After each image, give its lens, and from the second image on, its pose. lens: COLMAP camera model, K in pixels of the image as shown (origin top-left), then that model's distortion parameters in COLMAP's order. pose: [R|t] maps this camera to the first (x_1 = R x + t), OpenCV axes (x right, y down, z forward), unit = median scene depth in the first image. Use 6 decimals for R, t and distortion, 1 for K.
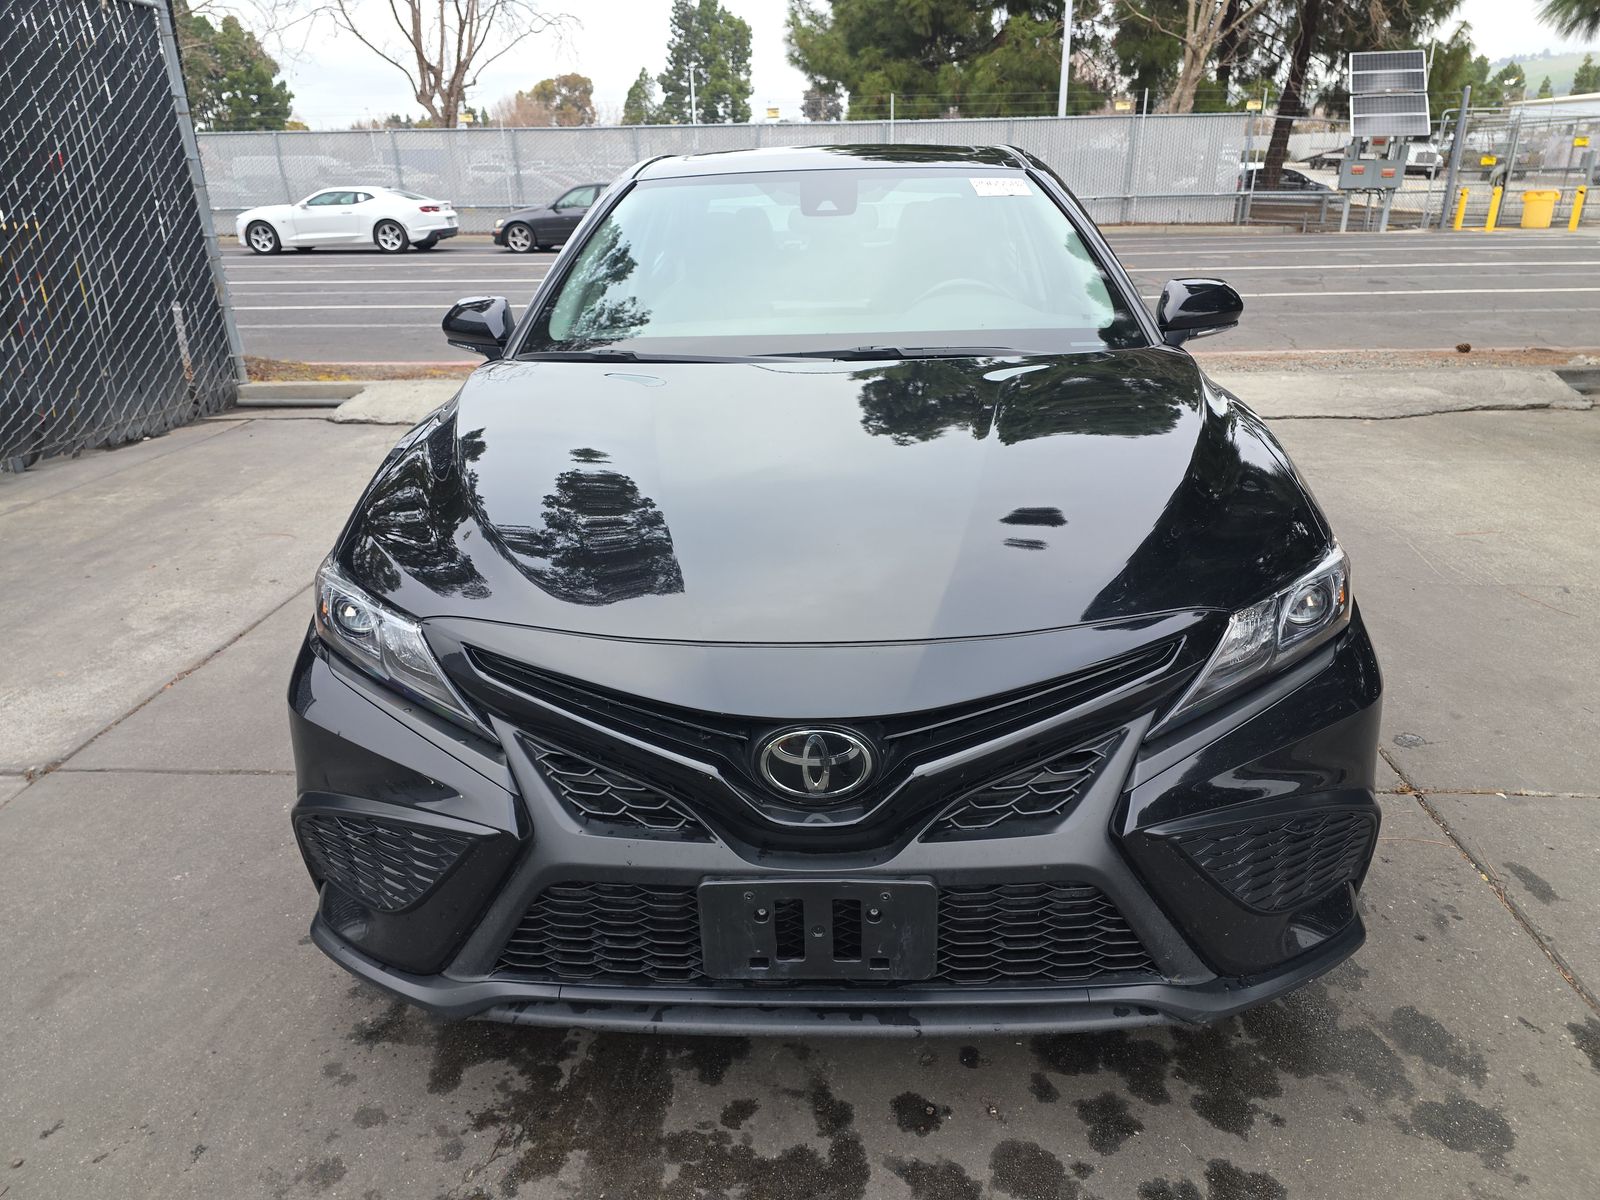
lens RADIAL K [[1068.8, 0, 800.0], [0, 1068.8, 600.0], [0, 0, 1]] dist [0.020982, -0.007199]
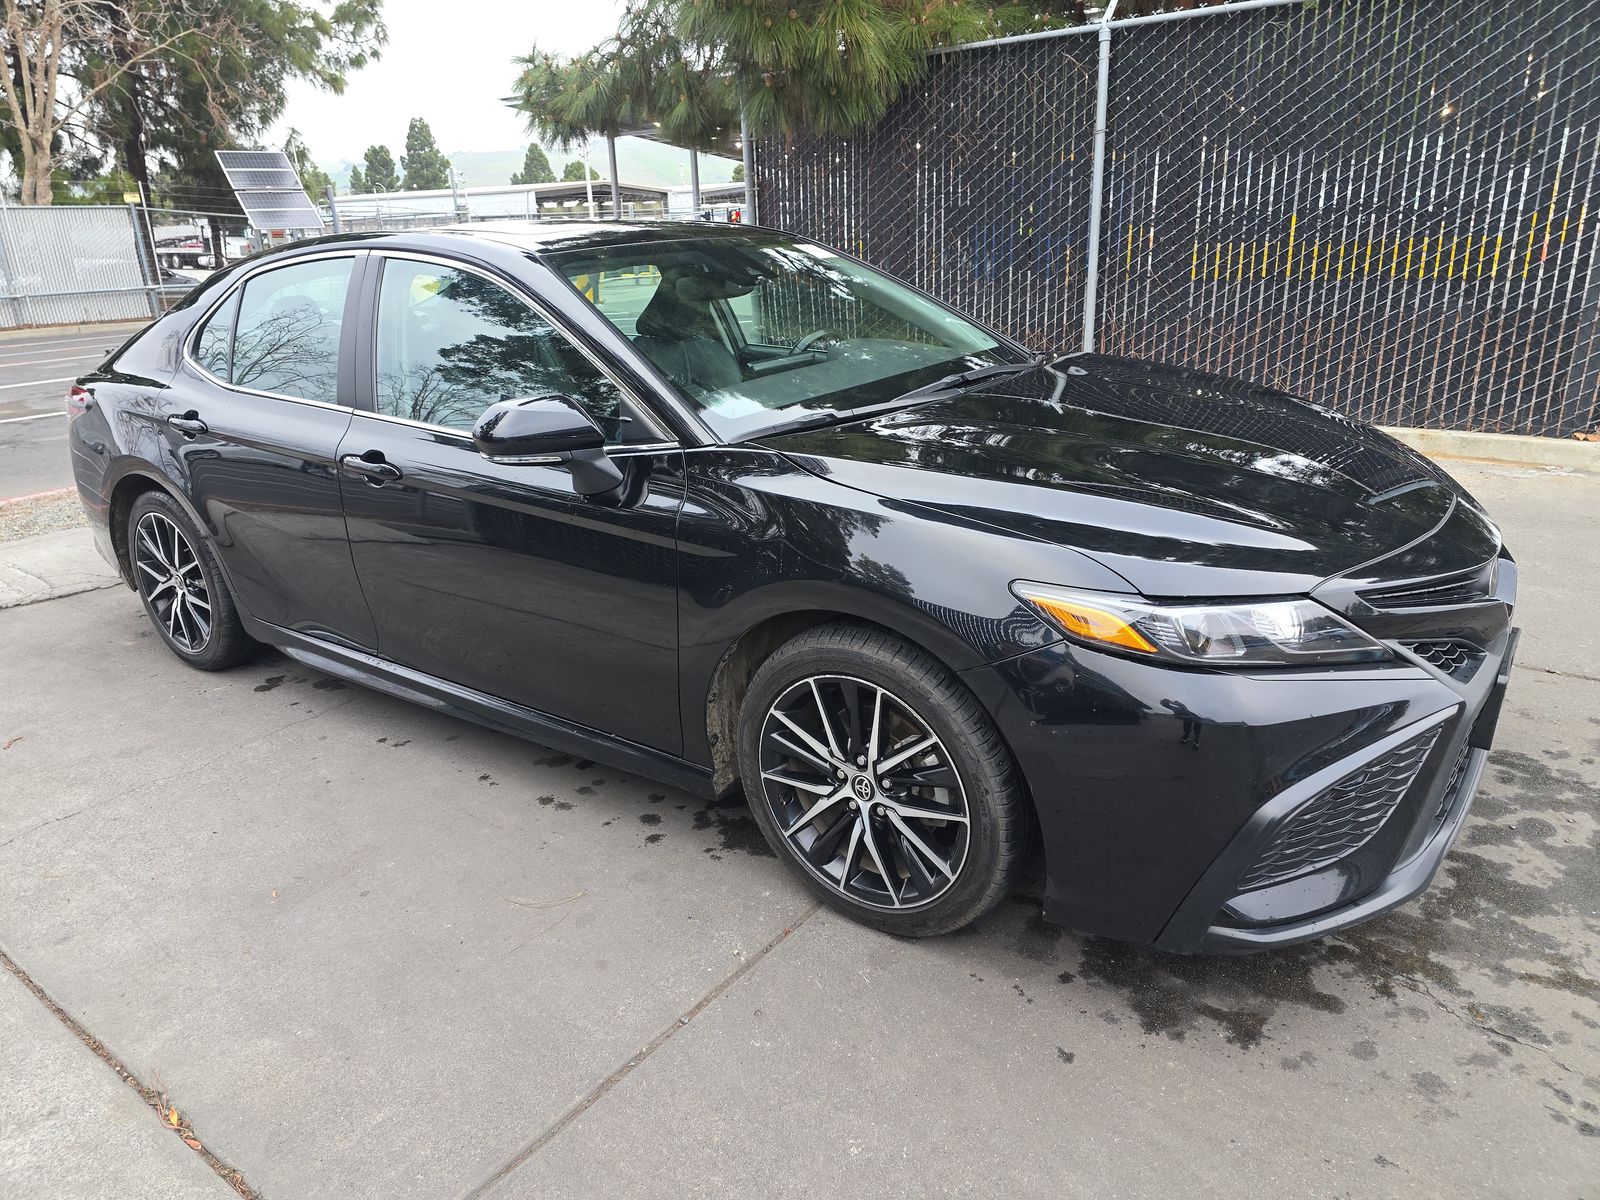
lens RADIAL K [[1068.8, 0, 800.0], [0, 1068.8, 600.0], [0, 0, 1]] dist [0.020982, -0.007199]
pose [[0.560068, -0.278380, 0.780274, -0.832425], [0.337287, 0.936881, 0.092154, -0.142346], [-0.756678, 0.211564, 0.618611, 0.374849]]
